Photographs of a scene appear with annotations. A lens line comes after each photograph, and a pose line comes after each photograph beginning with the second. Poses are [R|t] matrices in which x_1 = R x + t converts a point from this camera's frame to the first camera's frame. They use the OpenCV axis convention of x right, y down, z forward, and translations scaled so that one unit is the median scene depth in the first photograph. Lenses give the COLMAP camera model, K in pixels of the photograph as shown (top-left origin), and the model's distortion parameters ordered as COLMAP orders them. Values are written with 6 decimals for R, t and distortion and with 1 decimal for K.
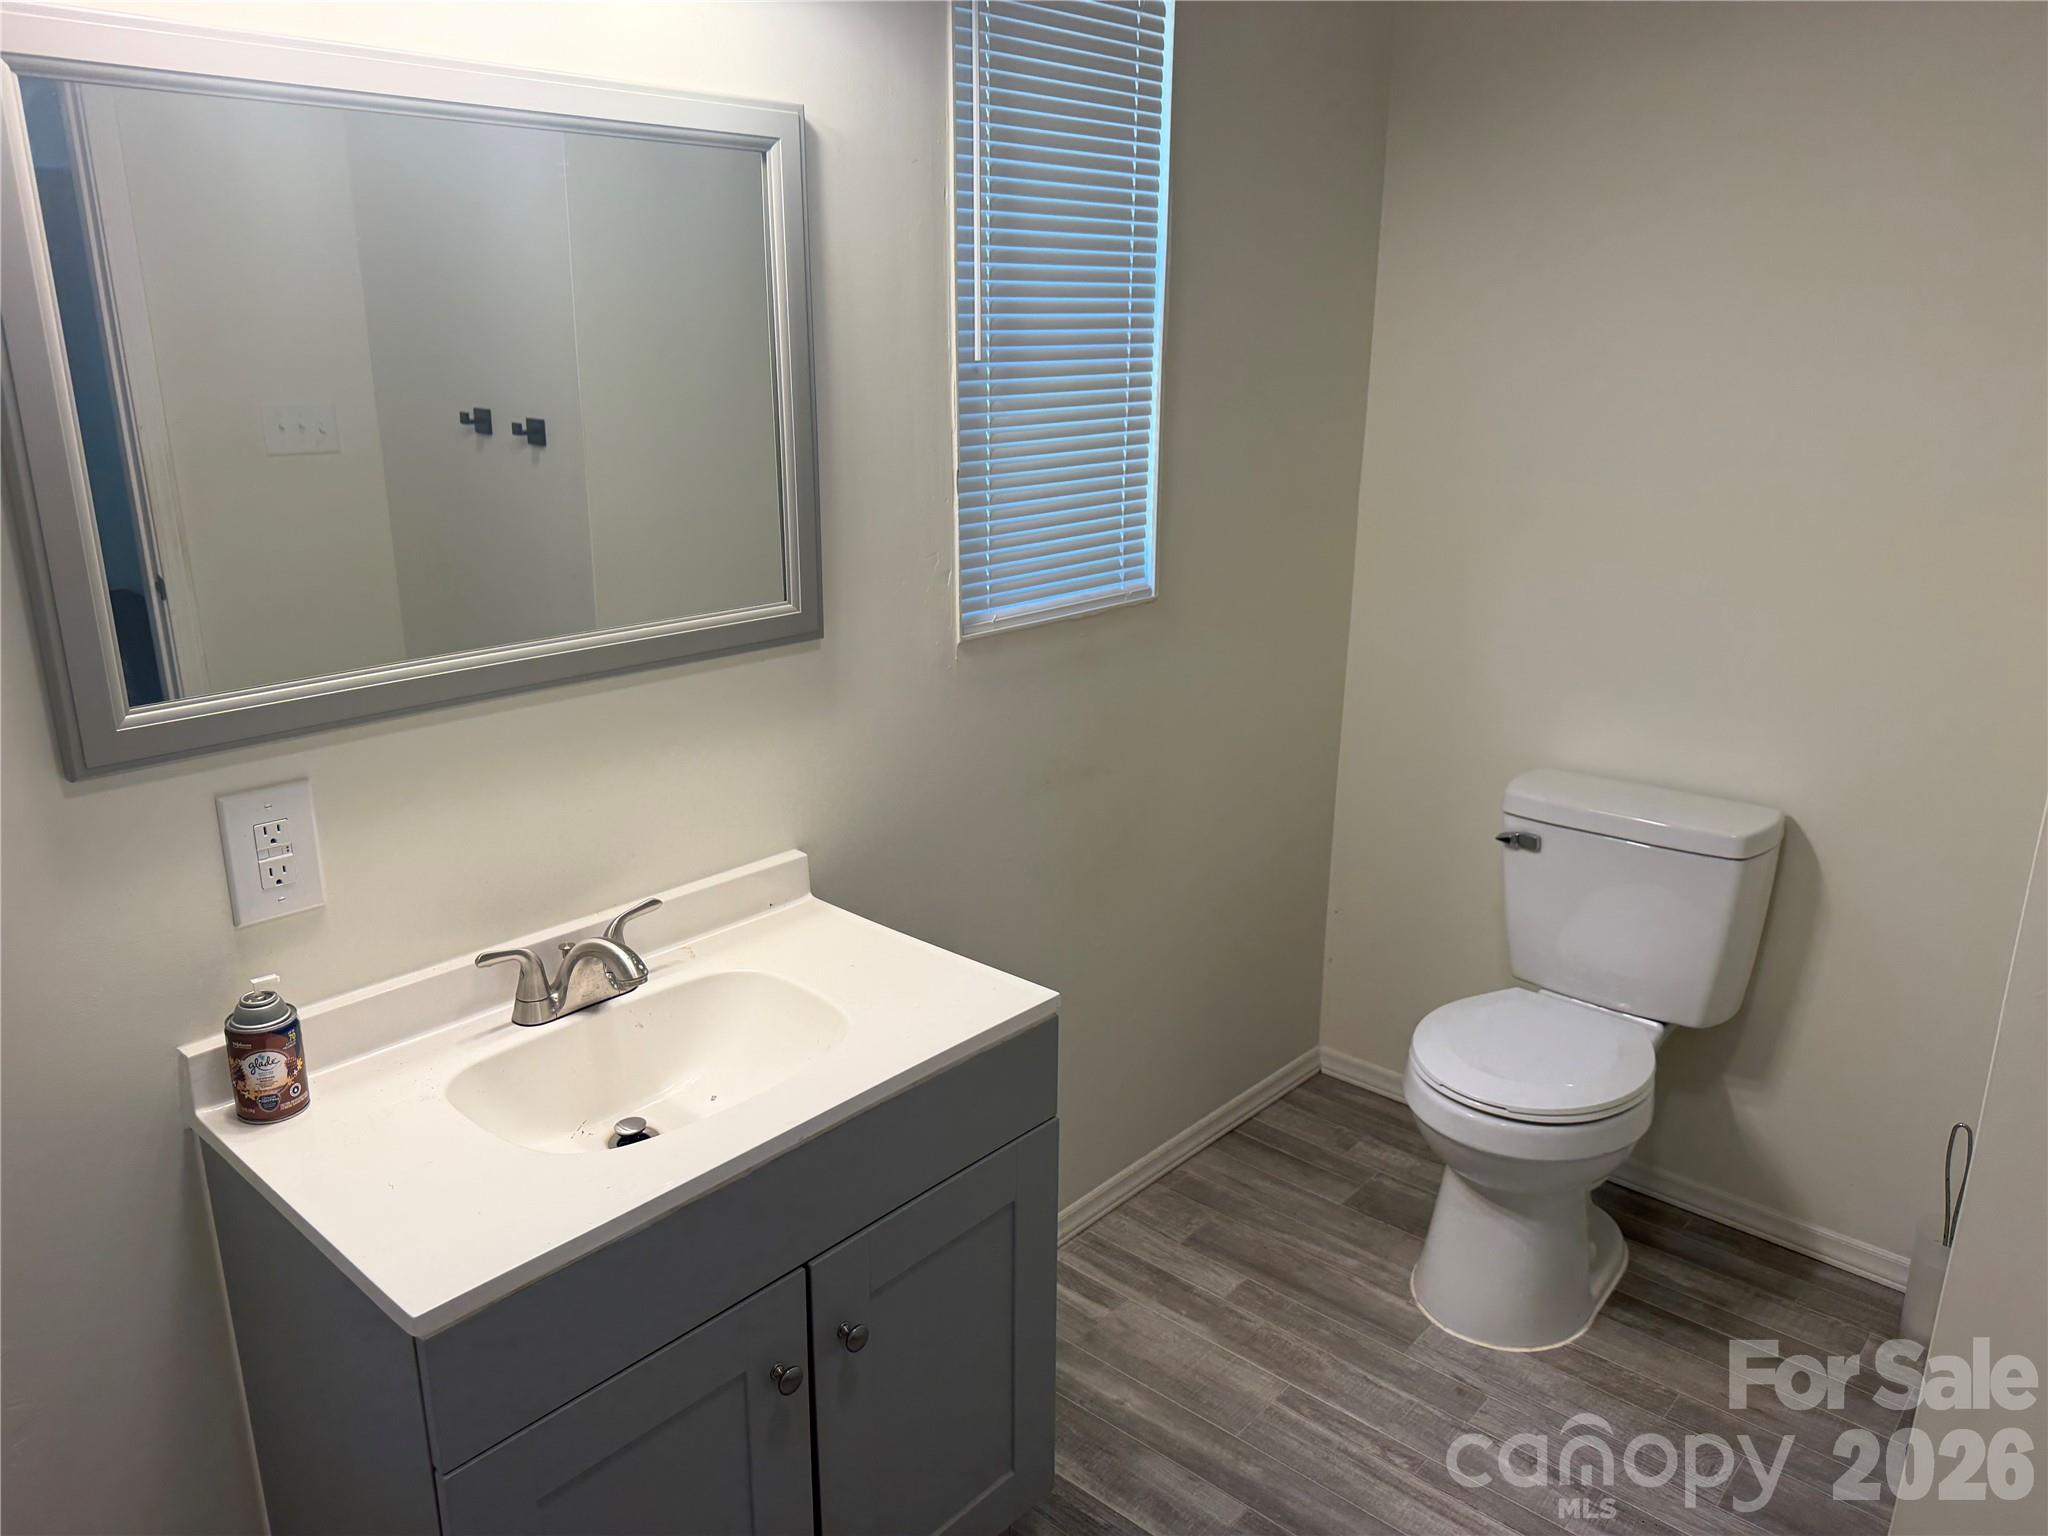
lens RADIAL K [[1449.9, 0, 1023.2], [0, 1449.9, 766.5], [0, 0, 1]] dist [0.009796, -0.010007]
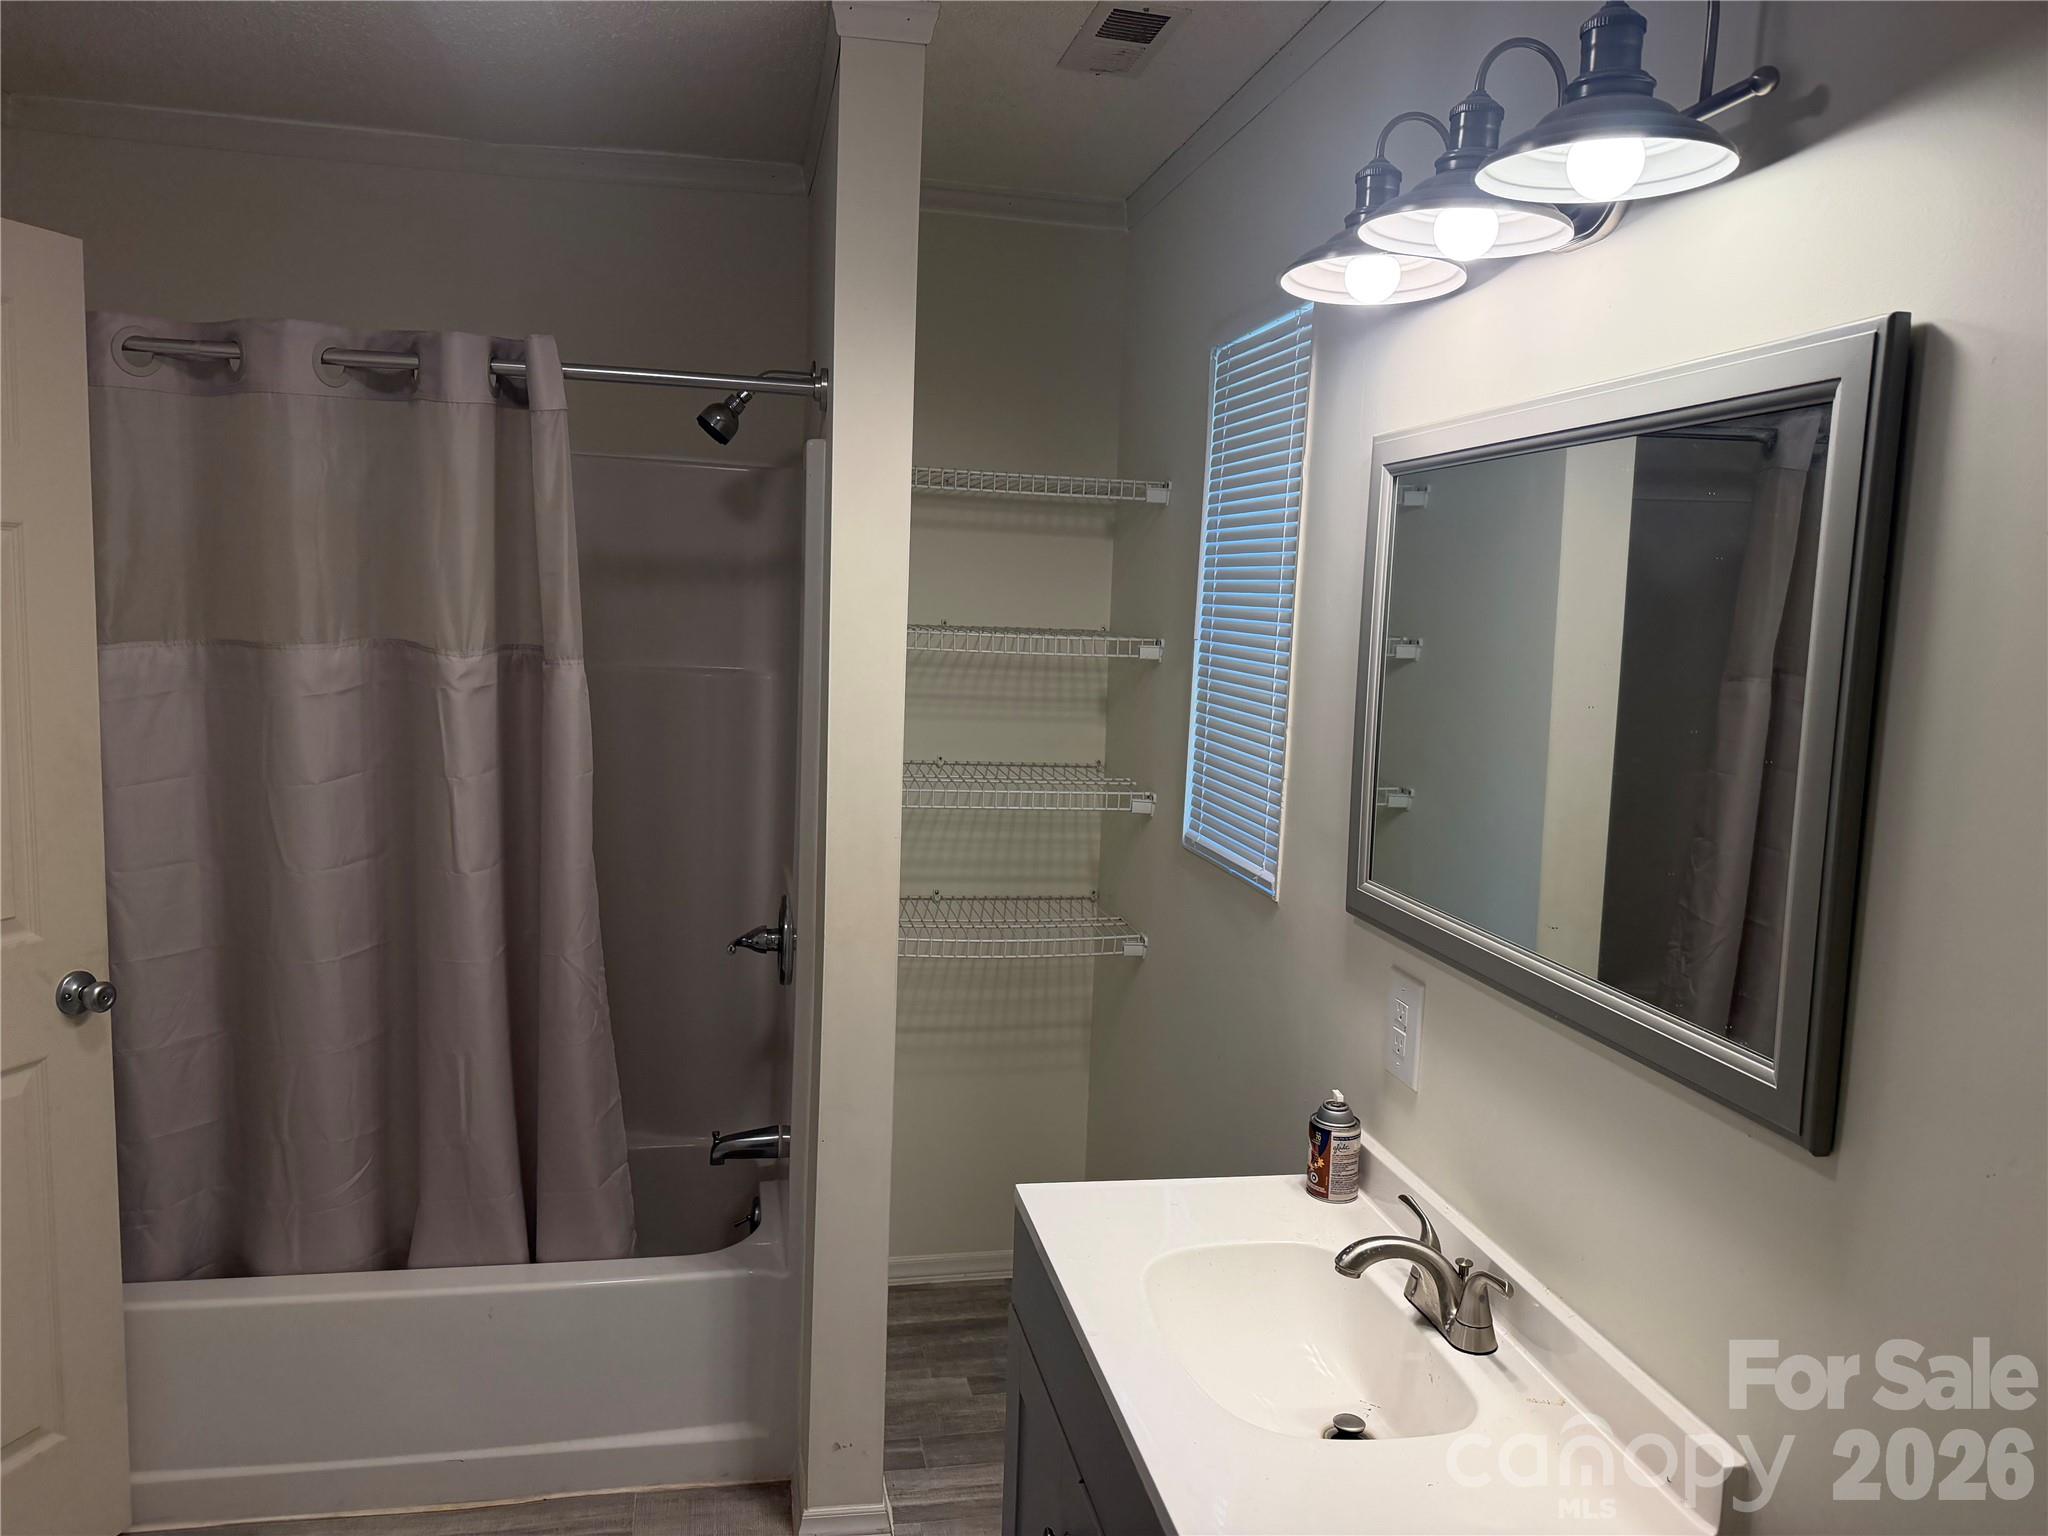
lens RADIAL K [[1449.9, 0, 1021.6], [0, 1449.9, 769.6], [0, 0, 1]] dist [0.009796, -0.010007]
pose [[-0.585970, 0.083750, -0.805993, 0.582674], [-0.256375, 0.924391, 0.282441, -0.358662], [0.768708, 0.372138, -0.520194, 1.116956]]
